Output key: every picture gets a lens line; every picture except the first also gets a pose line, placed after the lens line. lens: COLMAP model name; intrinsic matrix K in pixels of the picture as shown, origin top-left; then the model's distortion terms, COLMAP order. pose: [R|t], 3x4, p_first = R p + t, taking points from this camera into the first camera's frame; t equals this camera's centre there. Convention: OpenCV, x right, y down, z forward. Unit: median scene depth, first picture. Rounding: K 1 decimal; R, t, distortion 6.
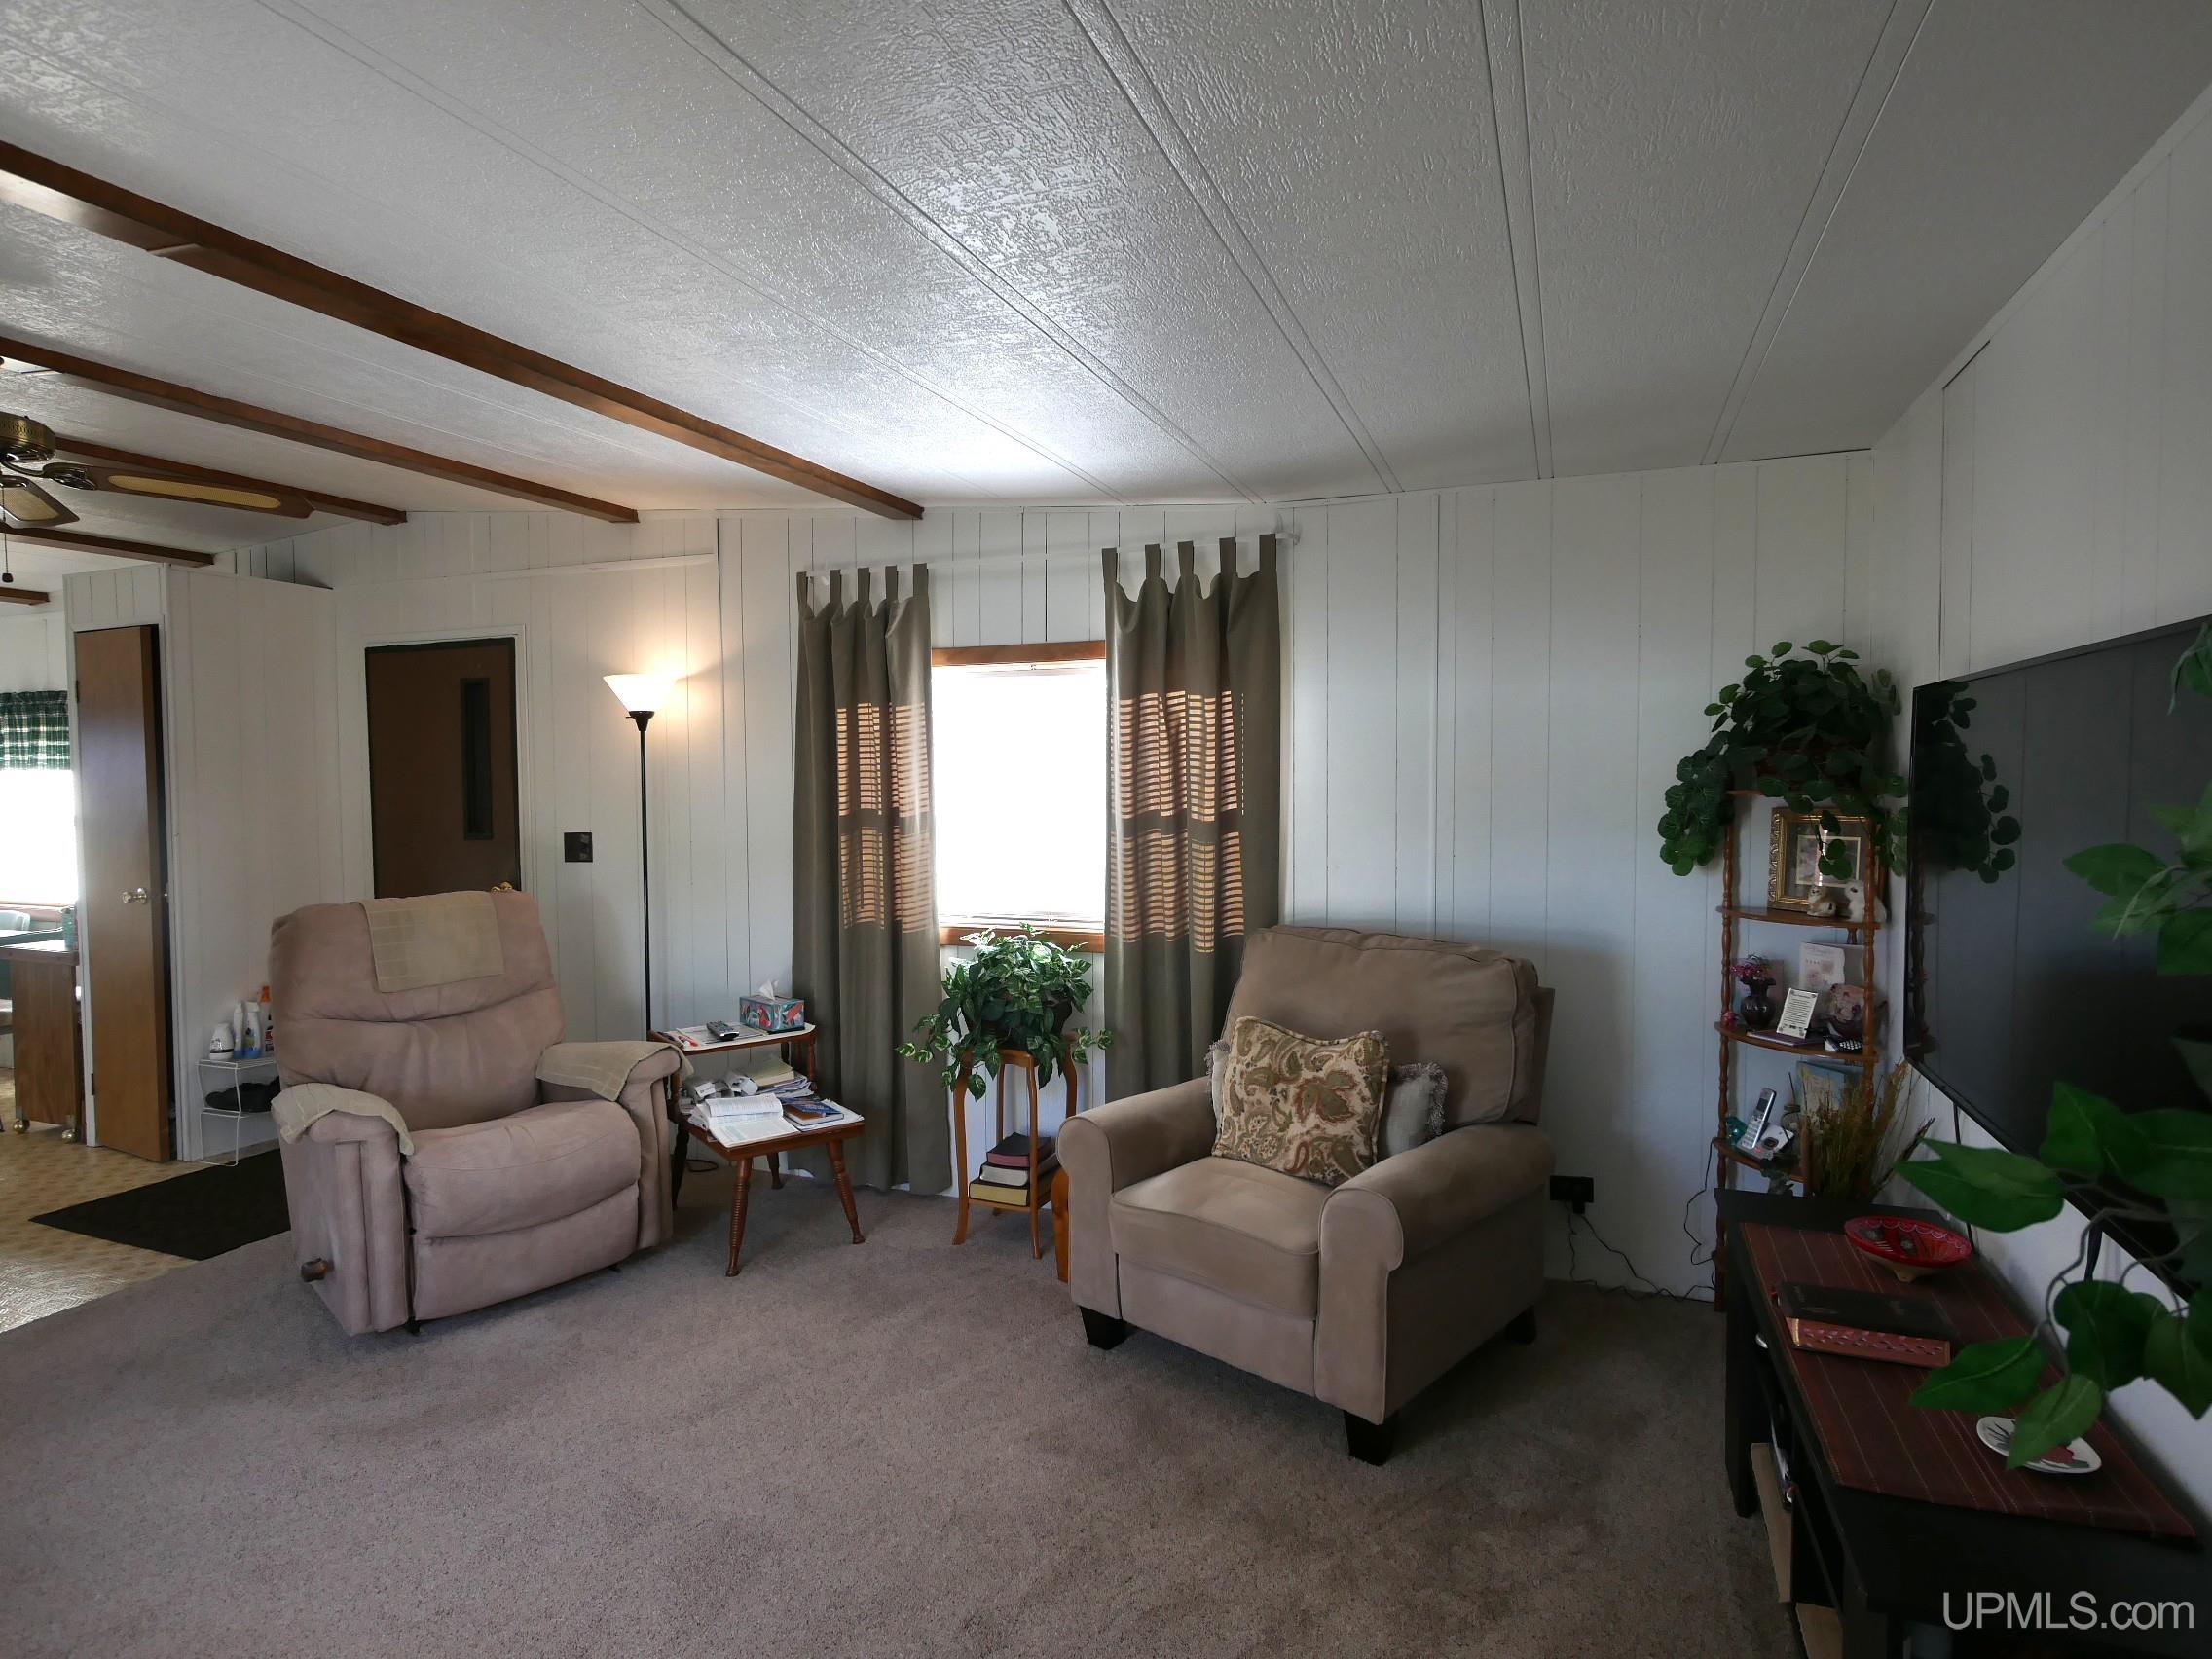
lens RADIAL K [[1172.0, 0, 1101.3], [0, 1172.0, 829.7], [0, 0, 1]] dist [-0.002362, -0.000006]
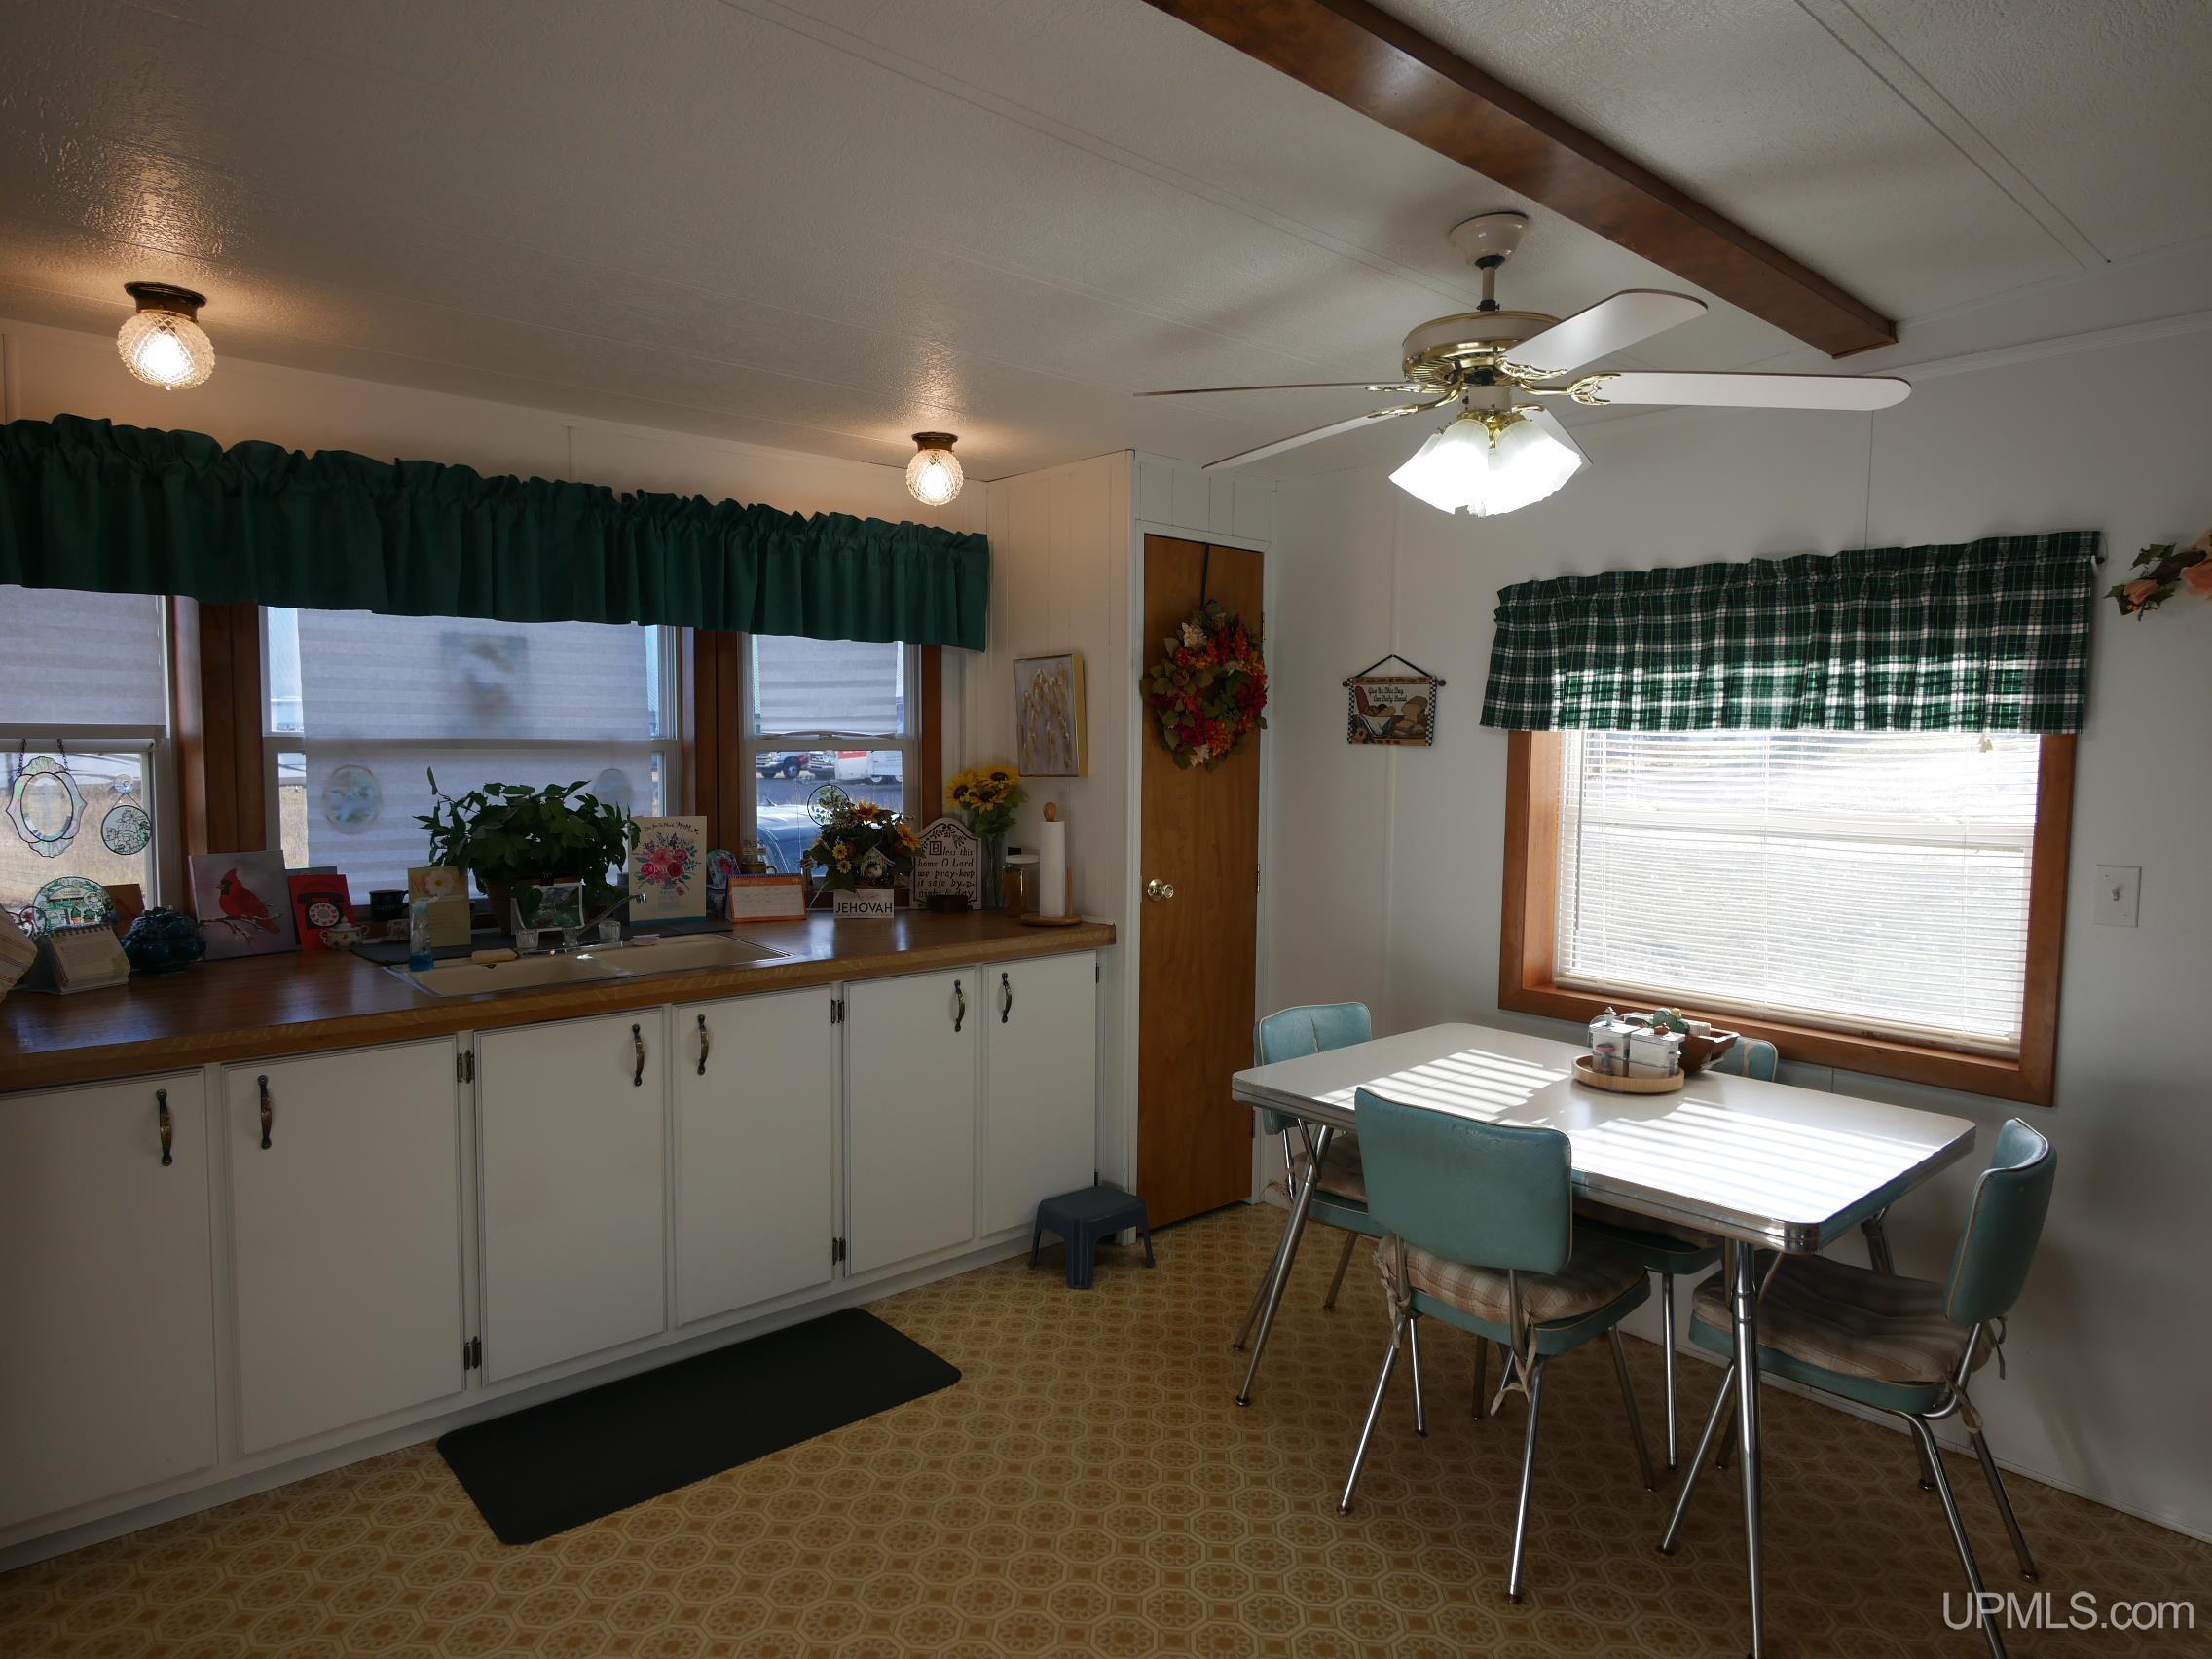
lens RADIAL K [[1320.8, 0, 1106.0], [0, 1320.8, 829.5], [0, 0, 1]] dist [0.000464, -0.000441]
pose [[0.890901, 0.041160, -0.452328, -1.127133], [-0.027750, 0.998958, 0.036245, -0.029254], [0.453349, -0.019739, 0.891115, 0.522732]]
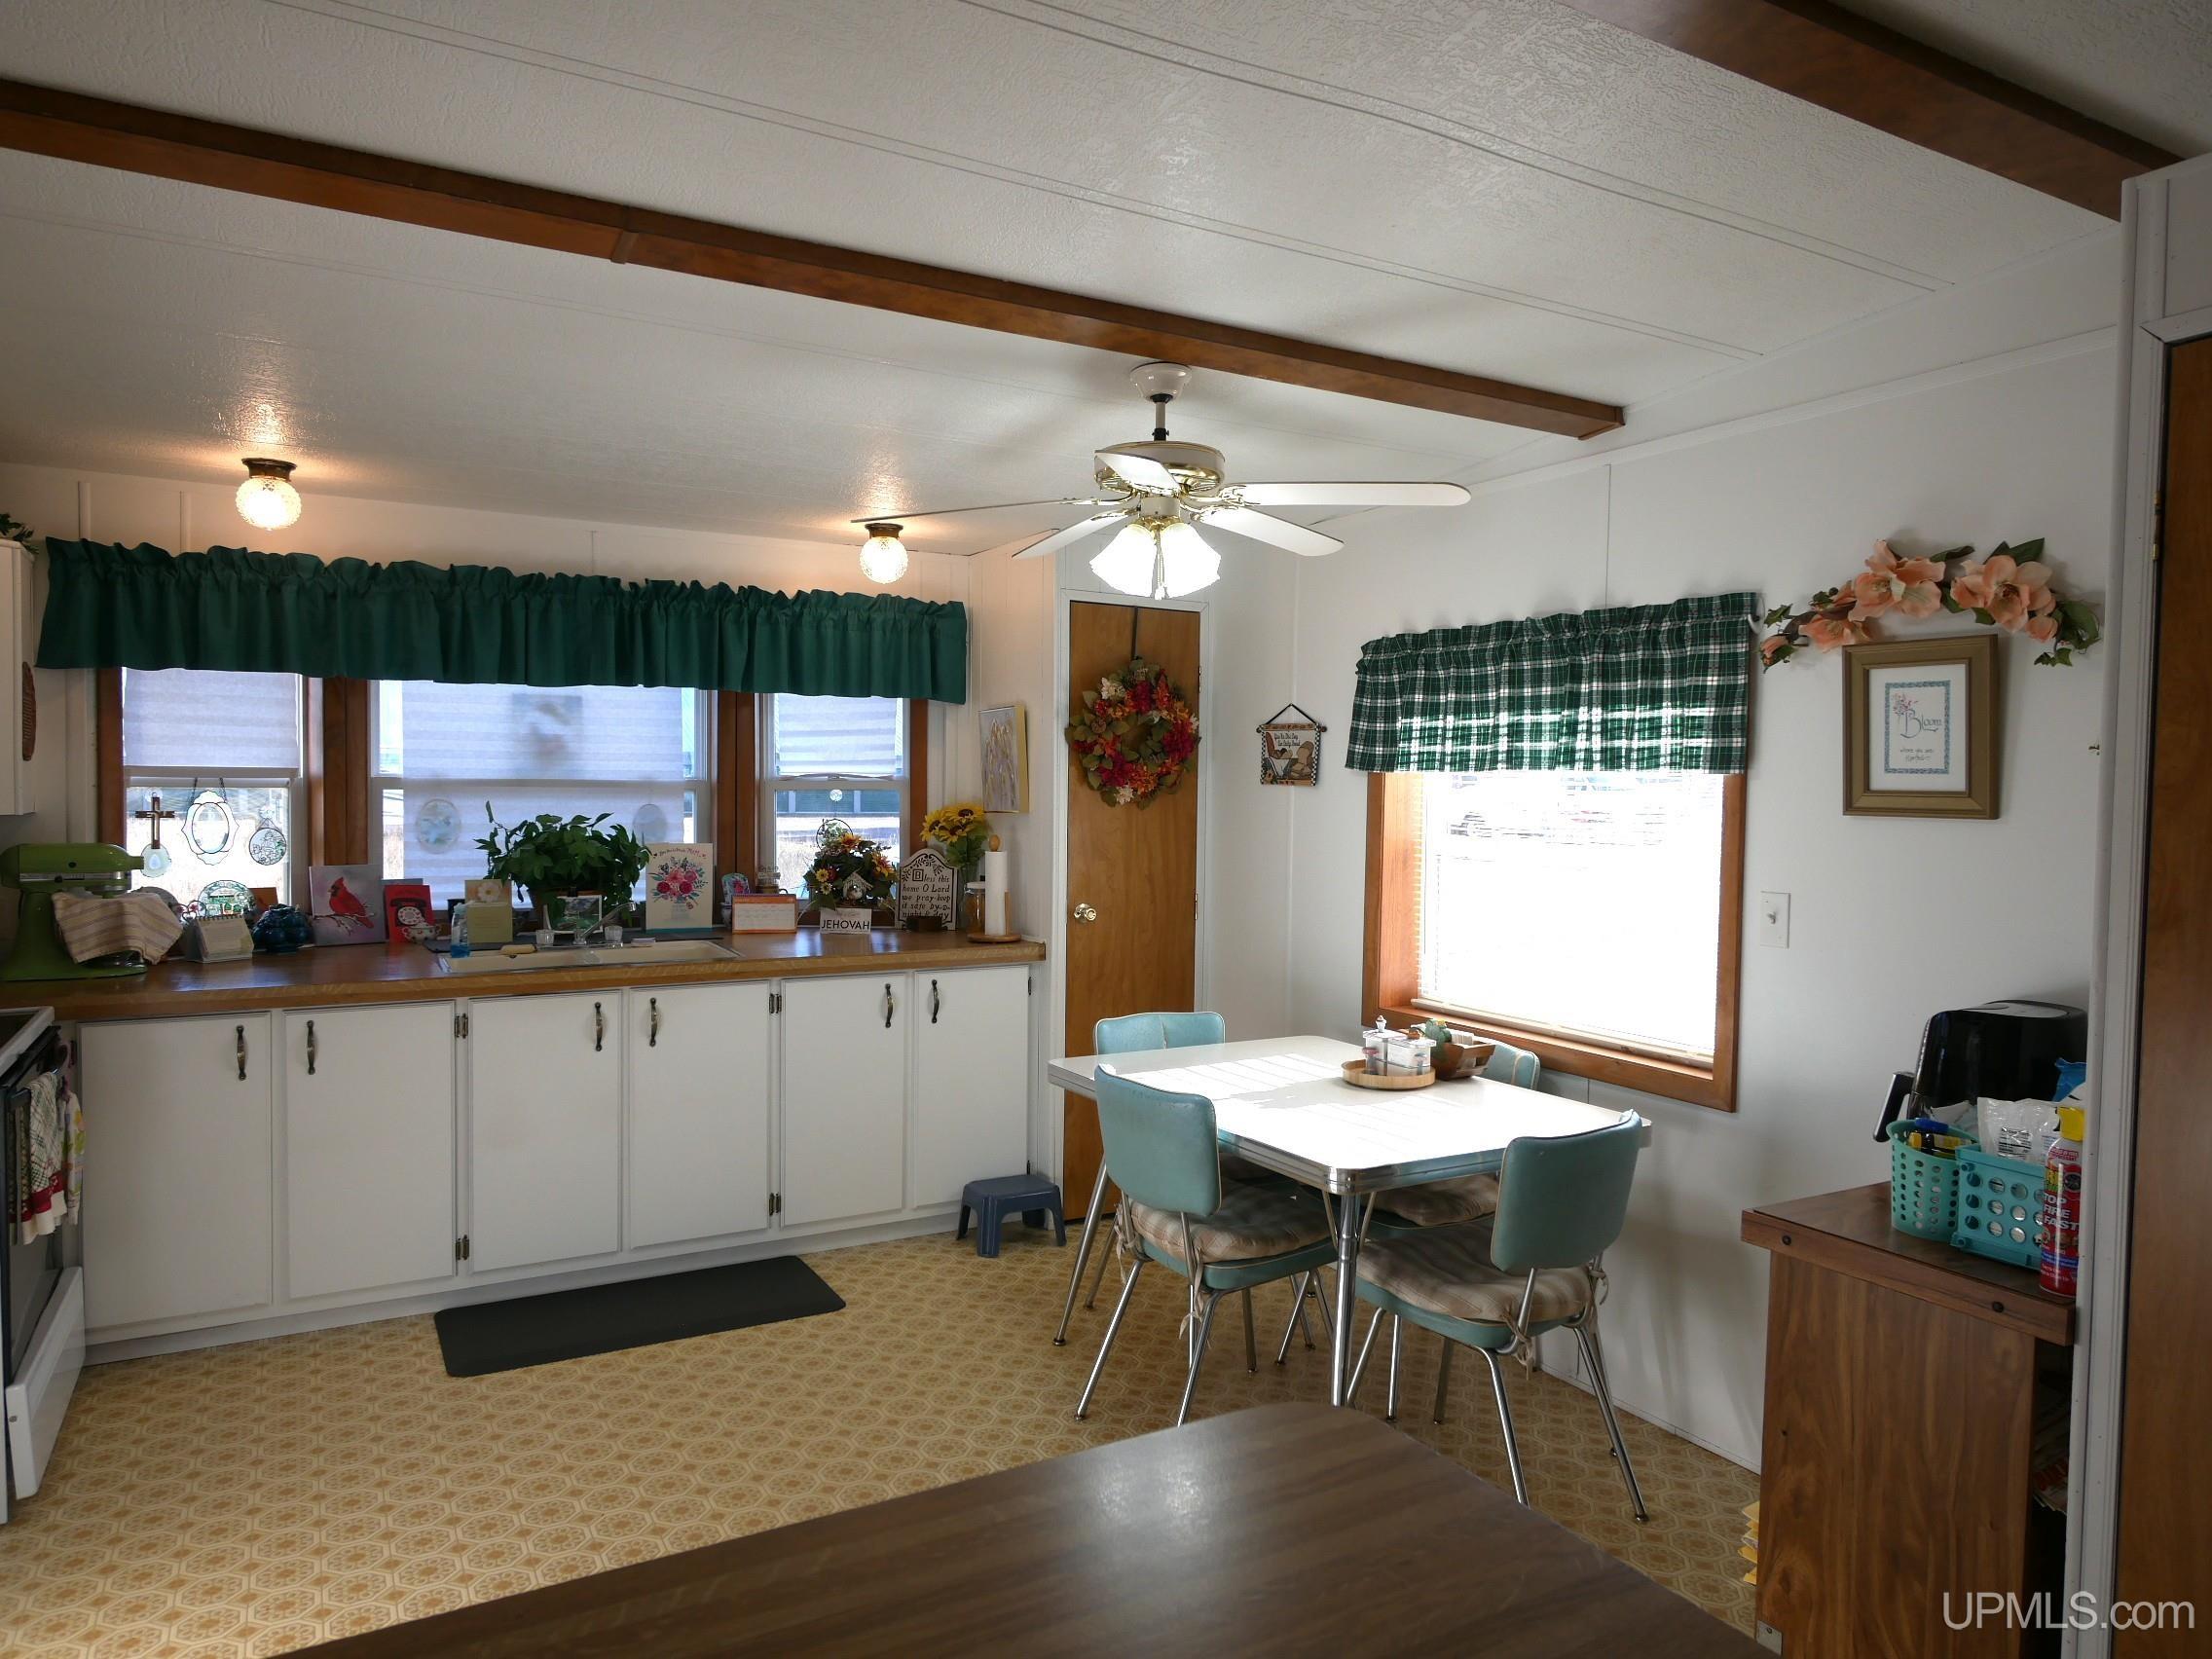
lens RADIAL K [[1419.4, 0, 1106.0], [0, 1419.4, 829.5], [0, 0, 1]] dist [0.002342, -0.000767]
pose [[0.779694, 0.031019, -0.625392, -0.853564], [-0.035395, 0.999359, 0.005439, -0.027726], [0.625159, 0.017895, 0.780292, 0.501315]]
